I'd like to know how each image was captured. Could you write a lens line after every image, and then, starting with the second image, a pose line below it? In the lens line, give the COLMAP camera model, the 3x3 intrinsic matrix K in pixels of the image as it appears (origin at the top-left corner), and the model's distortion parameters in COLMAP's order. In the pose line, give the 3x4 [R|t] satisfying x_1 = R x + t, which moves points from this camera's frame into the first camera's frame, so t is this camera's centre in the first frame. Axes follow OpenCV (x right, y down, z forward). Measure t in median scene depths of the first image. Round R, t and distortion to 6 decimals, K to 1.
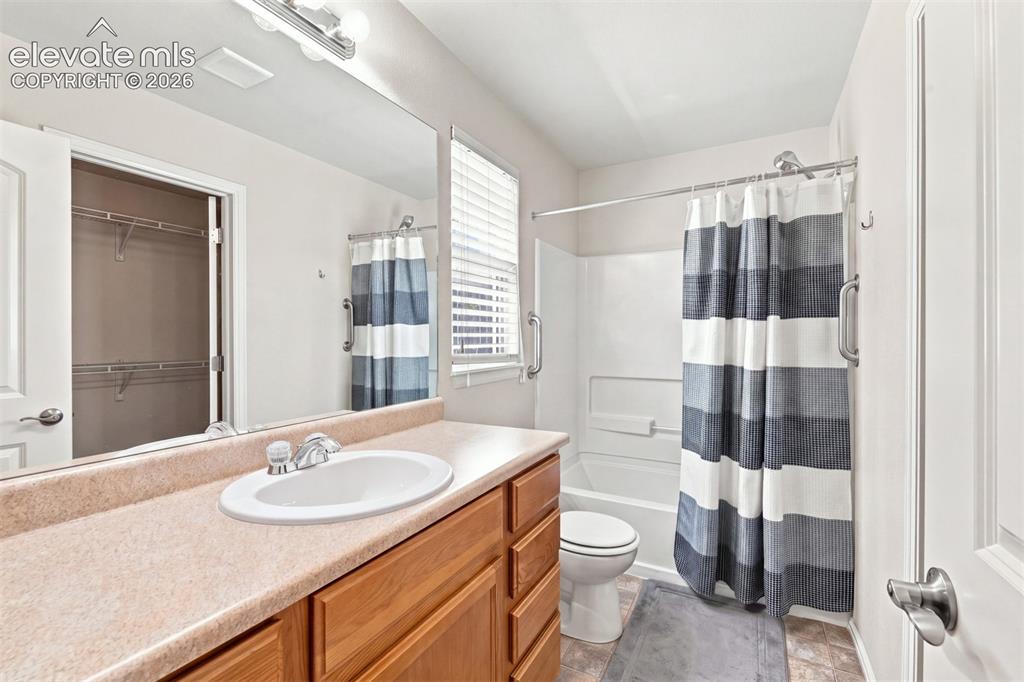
lens RADIAL K [[445.4, 0, 512.0], [0, 445.4, 341.0], [0, 0, 1]] dist [0.001278, 0.000058]
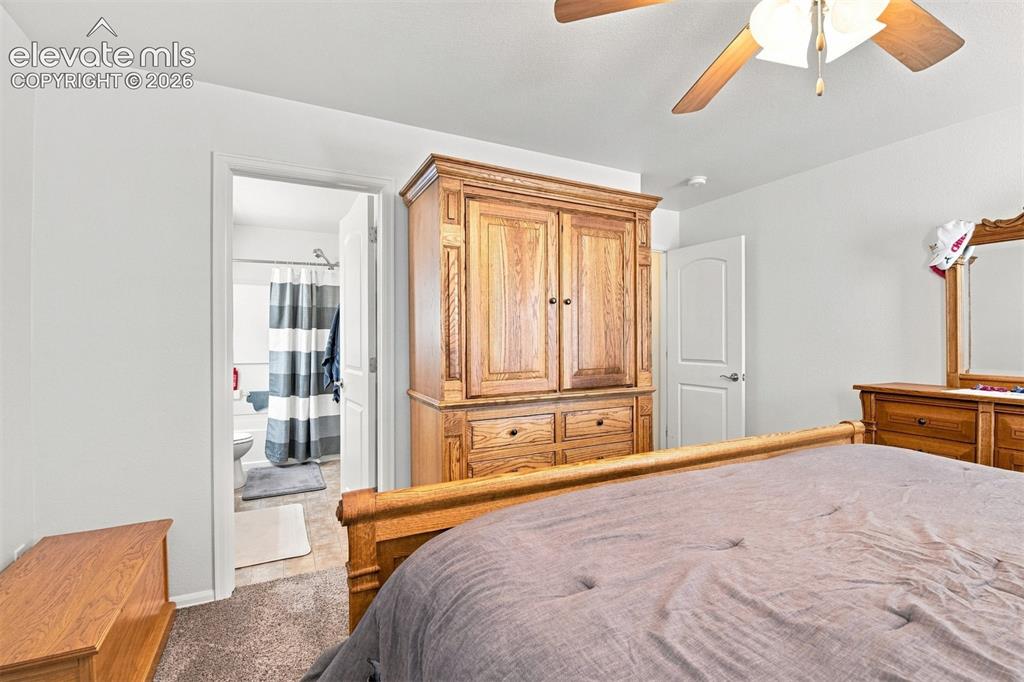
lens RADIAL K [[445.4, 0, 512.0], [0, 445.4, 341.0], [0, 0, 1]] dist [0.001278, 0.000058]
pose [[0.558008, -0.001263, 0.829834, -0.684514], [0.003880, 0.999992, -0.001087, 0.013270], [-0.829826, 0.003826, 0.558009, -1.027645]]
